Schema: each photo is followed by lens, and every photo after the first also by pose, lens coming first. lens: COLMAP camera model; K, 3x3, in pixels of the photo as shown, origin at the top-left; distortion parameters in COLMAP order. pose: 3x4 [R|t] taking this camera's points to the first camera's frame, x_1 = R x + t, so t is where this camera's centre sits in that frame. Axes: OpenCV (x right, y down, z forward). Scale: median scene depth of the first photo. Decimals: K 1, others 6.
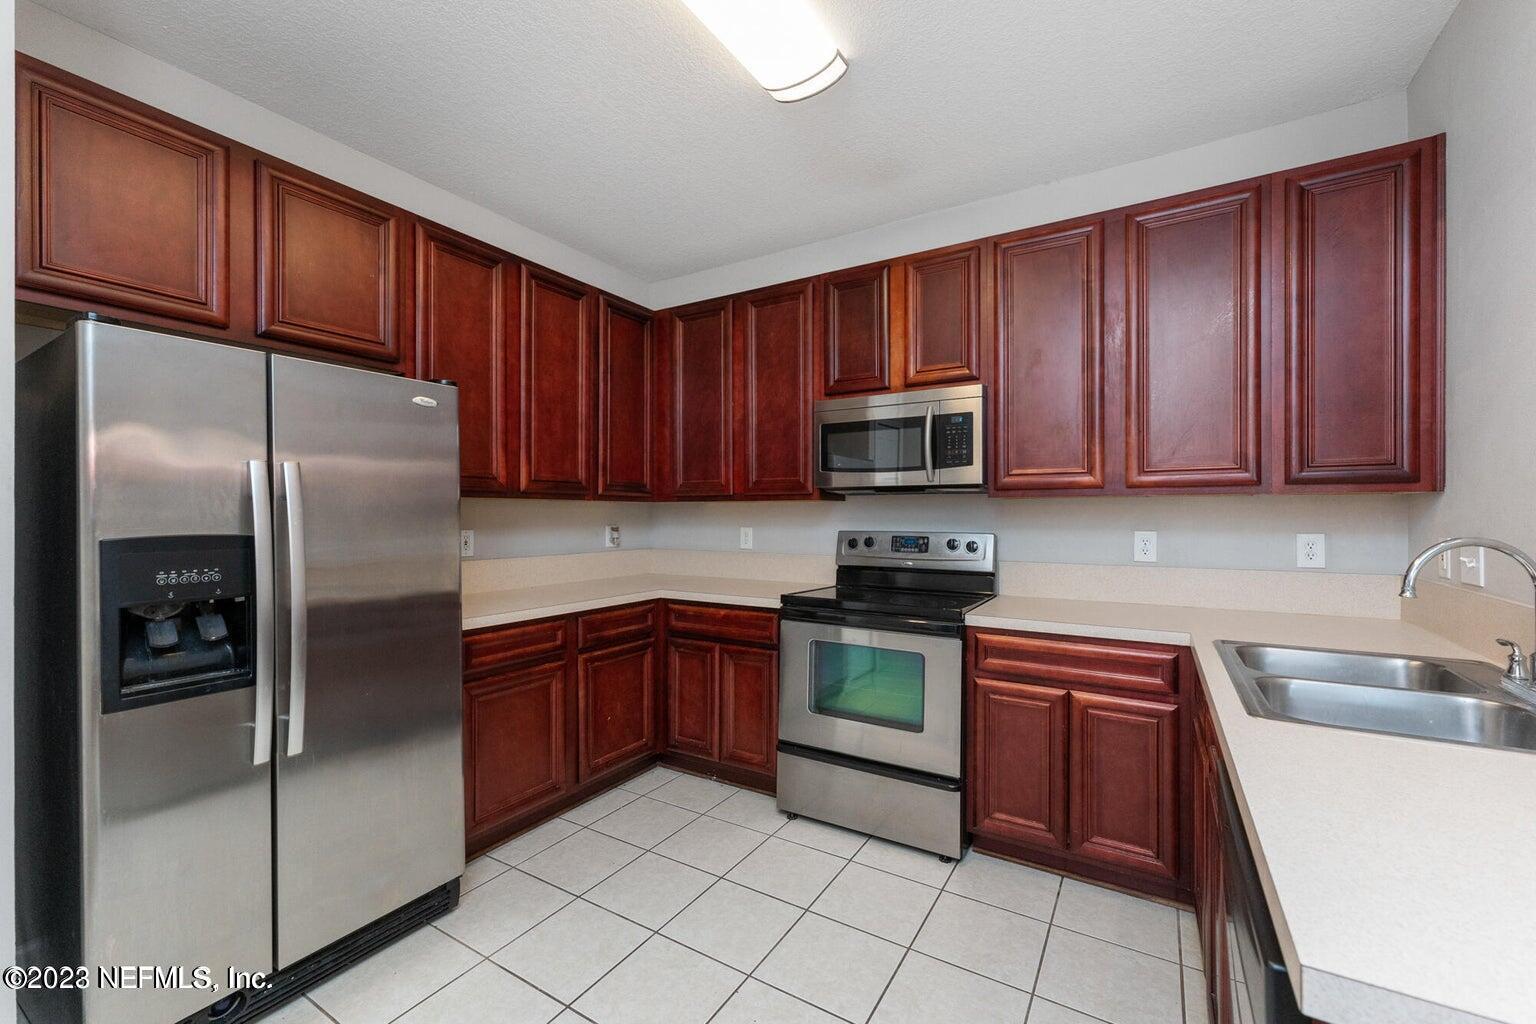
lens RADIAL K [[620.5, 0, 788.9], [0, 620.5, 521.1], [0, 0, 1]] dist [0.001215, 0.000119]
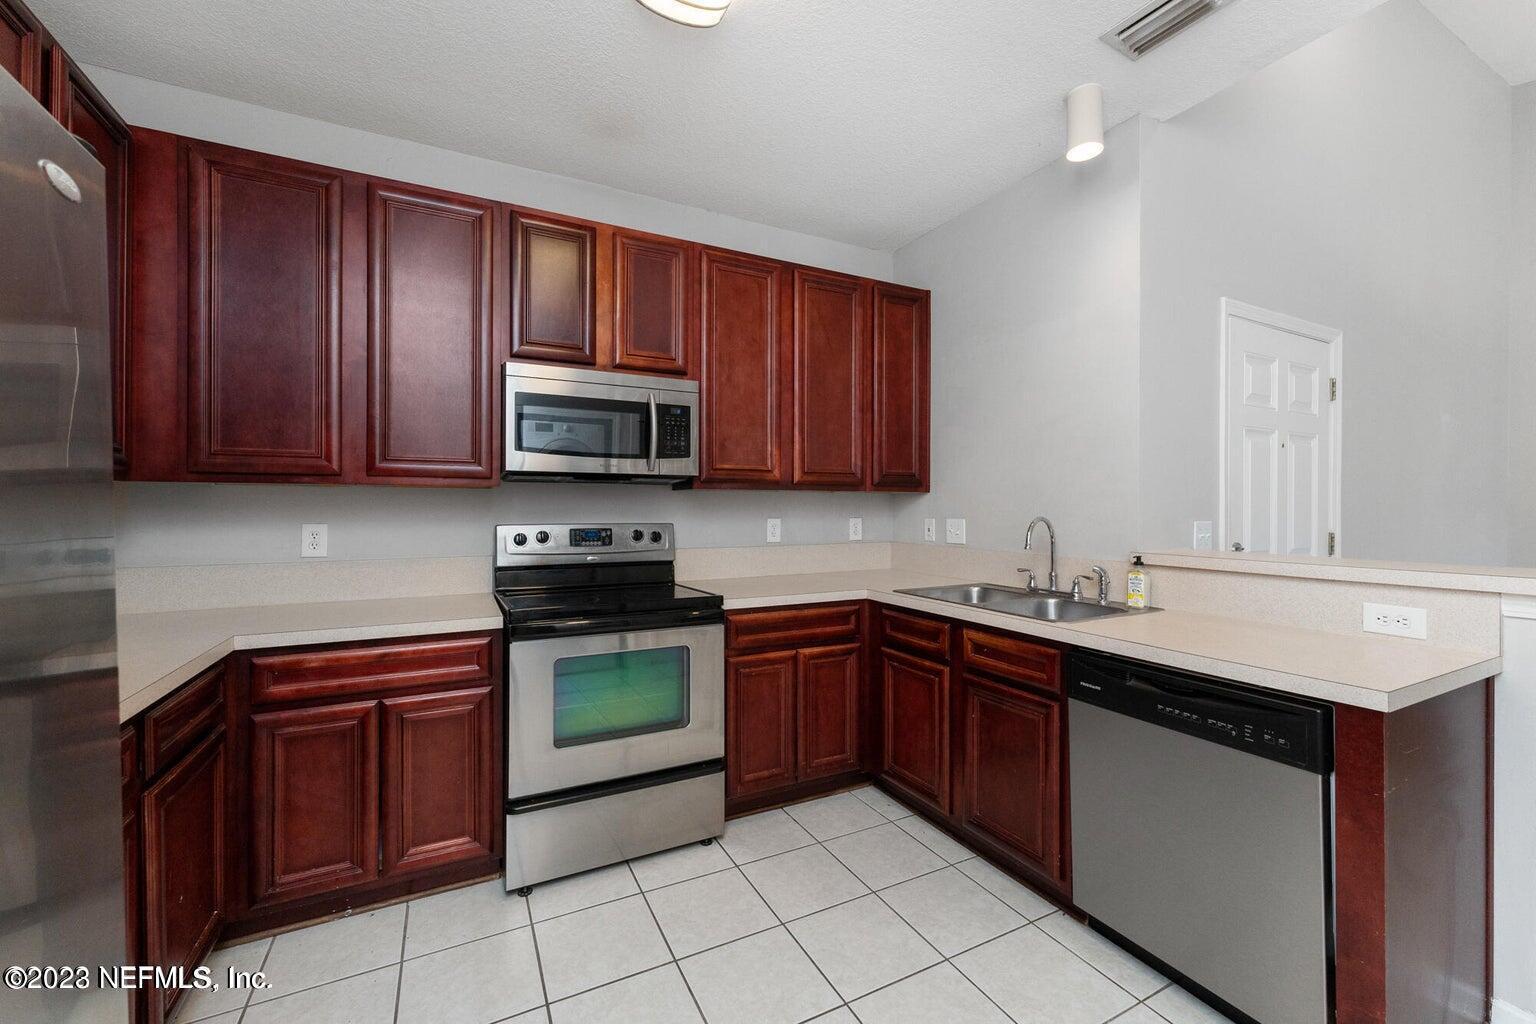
lens RADIAL K [[620.5, 0, 802.0], [0, 620.5, 504.8], [0, 0, 1]] dist [0.001215, 0.000119]
pose [[0.520731, 0.001583, 0.853720, -0.454706], [0.007977, 0.999946, -0.006720, -0.002227], [-0.853684, 0.010310, 0.520690, 0.276925]]
